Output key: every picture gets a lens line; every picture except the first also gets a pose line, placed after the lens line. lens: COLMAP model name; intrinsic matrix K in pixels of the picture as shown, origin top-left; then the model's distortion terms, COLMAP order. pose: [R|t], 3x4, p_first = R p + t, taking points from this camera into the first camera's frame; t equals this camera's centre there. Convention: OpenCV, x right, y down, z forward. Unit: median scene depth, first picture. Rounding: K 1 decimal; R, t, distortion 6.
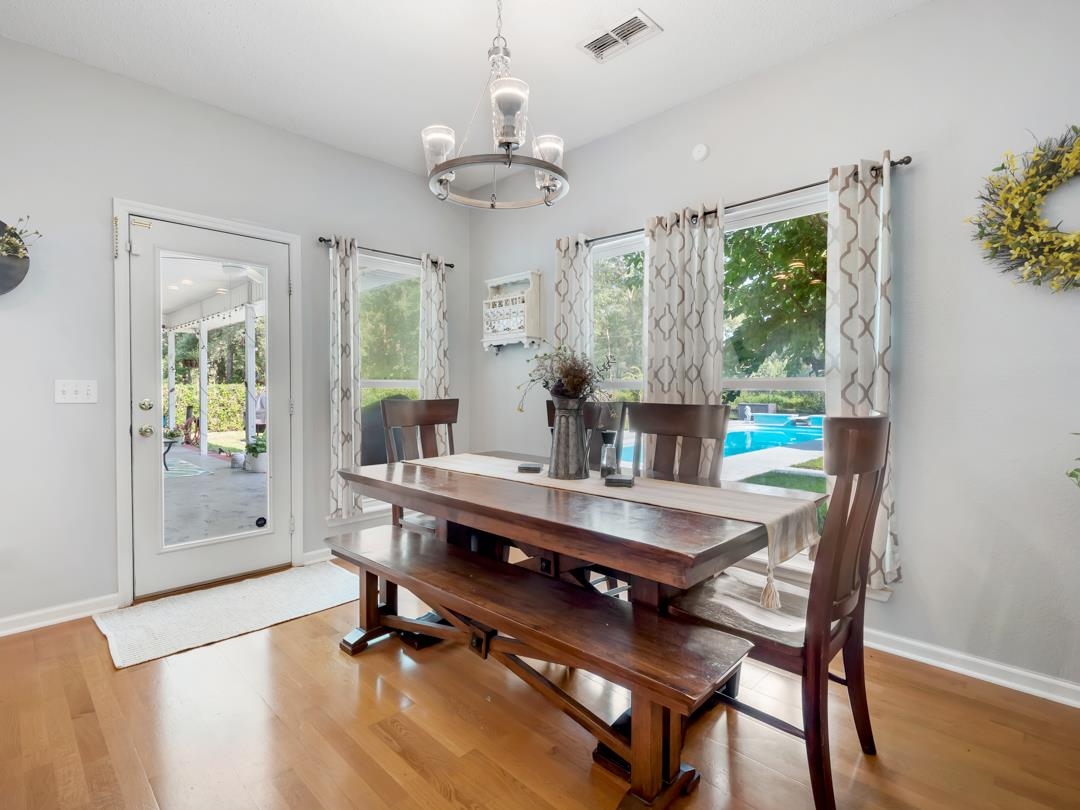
lens RADIAL K [[526.3, 0, 536.8], [0, 526.3, 396.1], [0, 0, 1]] dist [0.003616, -0.000688]
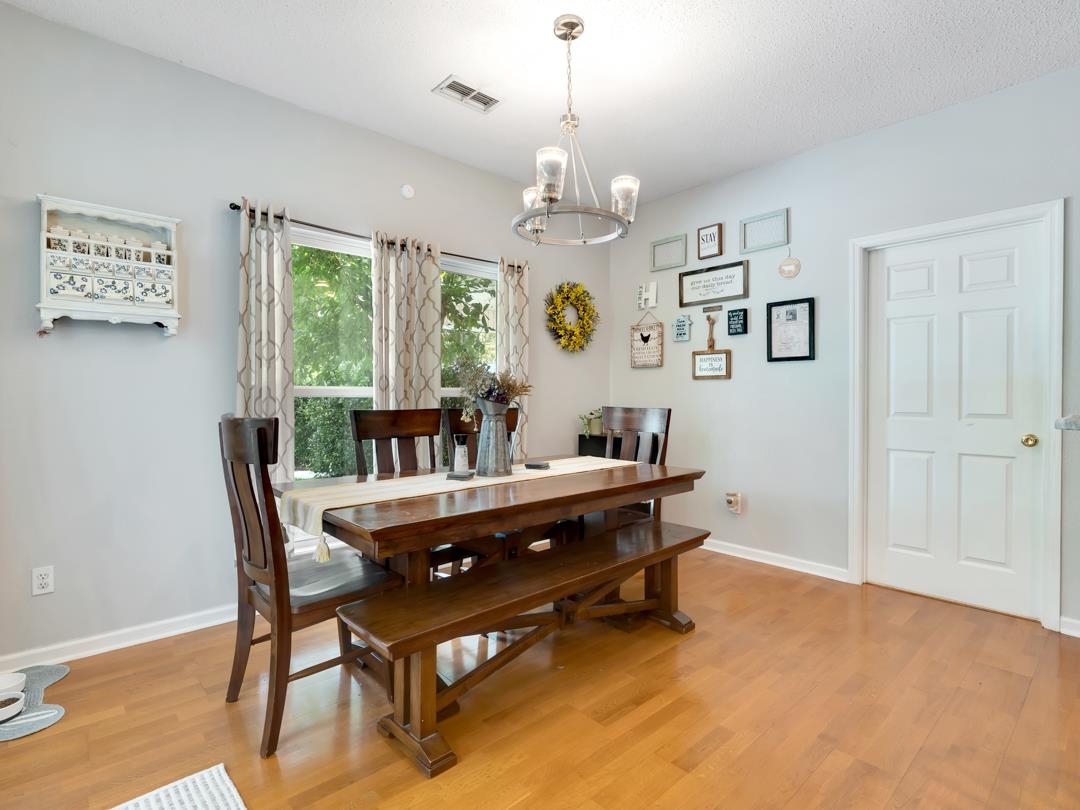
lens RADIAL K [[526.3, 0, 536.8], [0, 526.3, 396.1], [0, 0, 1]] dist [0.003616, -0.000688]
pose [[0.064594, -0.002245, 0.997909, -1.008028], [0.011816, 0.999929, 0.001484, -0.014959], [-0.997842, 0.011696, 0.064616, 0.790156]]
